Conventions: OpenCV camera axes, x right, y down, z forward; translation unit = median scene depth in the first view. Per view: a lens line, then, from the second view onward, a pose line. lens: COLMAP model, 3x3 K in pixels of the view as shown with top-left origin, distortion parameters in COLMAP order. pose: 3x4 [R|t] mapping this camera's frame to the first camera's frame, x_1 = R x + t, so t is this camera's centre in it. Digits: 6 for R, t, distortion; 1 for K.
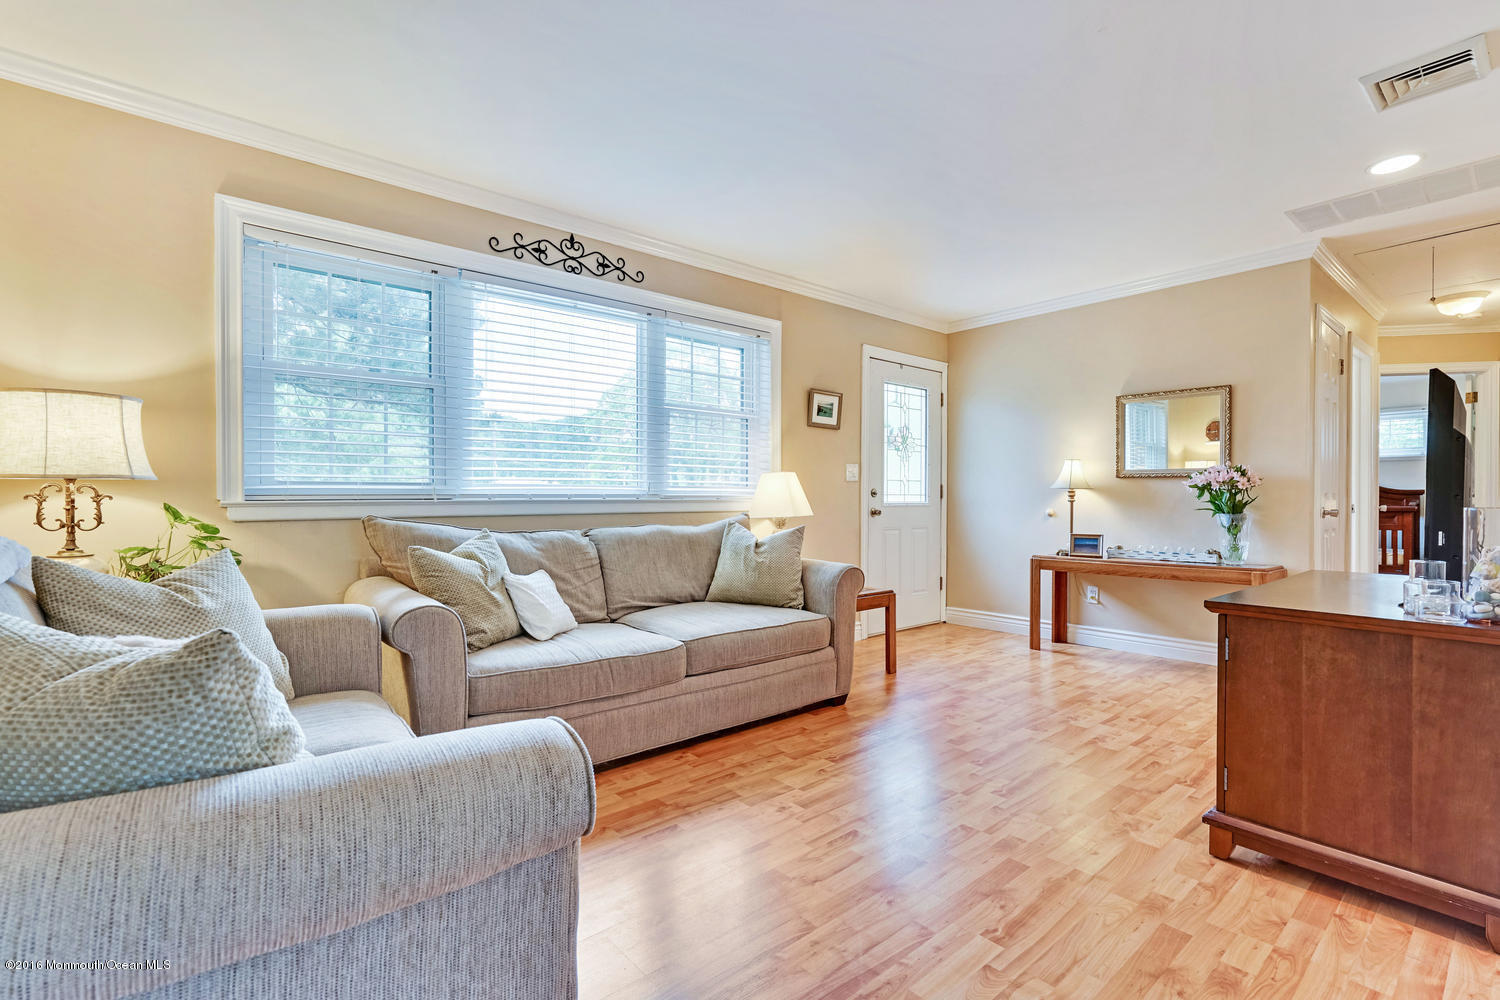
lens RADIAL K [[672.5, 0, 753.8], [0, 672.5, 505.0], [0, 0, 1]] dist [0.000831, 0.001678]
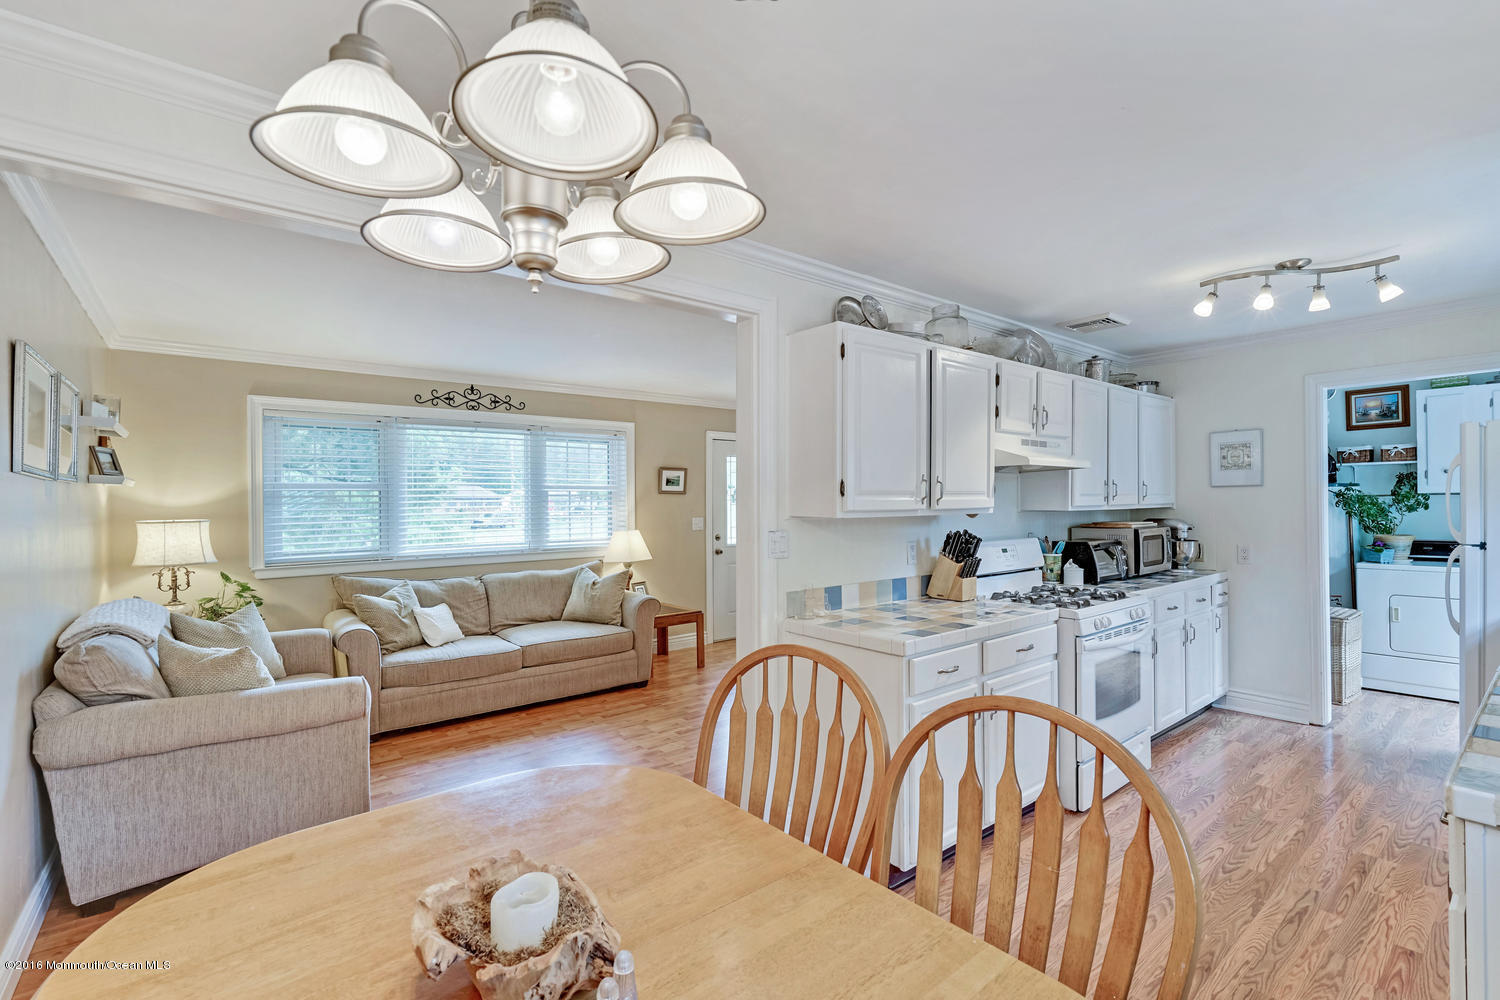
lens RADIAL K [[672.5, 0, 758.9], [0, 672.5, 502.4], [0, 0, 1]] dist [0.000831, 0.001678]
pose [[0.999502, -0.008144, -0.030502, 0.496959], [0.007941, 0.999945, -0.006779, -0.129800], [0.030556, 0.006534, 0.999512, -0.606142]]
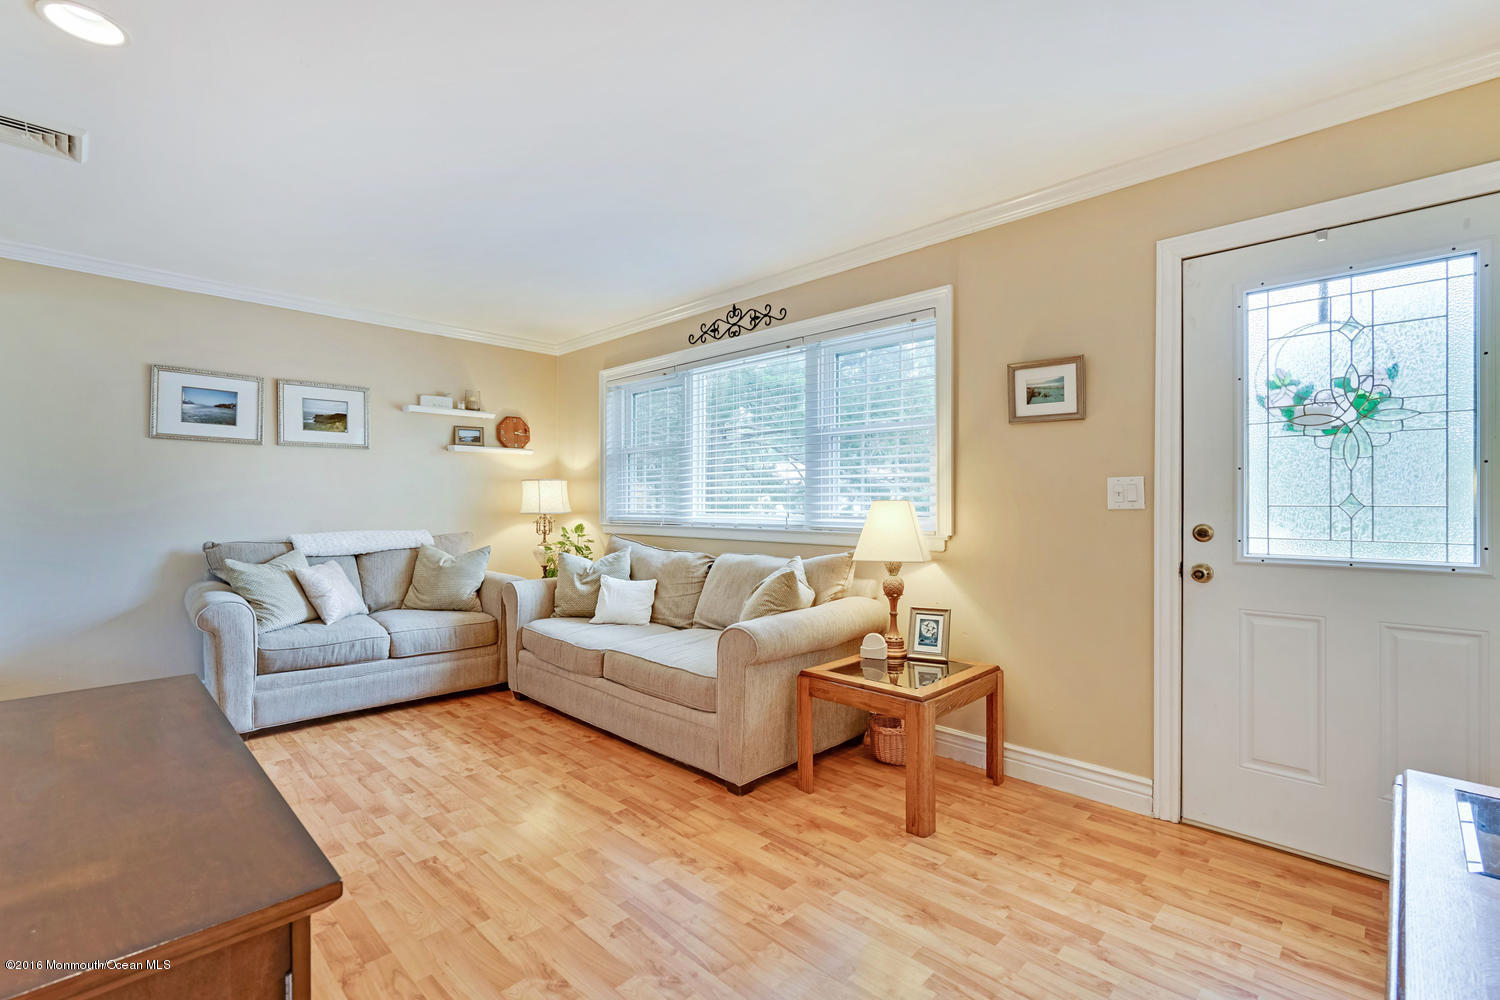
lens RADIAL K [[672.5, 0, 749.9], [0, 672.5, 508.0], [0, 0, 1]] dist [0.000831, 0.001678]
pose [[0.092773, -0.002185, -0.995685, 1.029931], [-0.023968, 0.999703, -0.004427, -0.044043], [0.995399, 0.024275, 0.092693, 1.045094]]
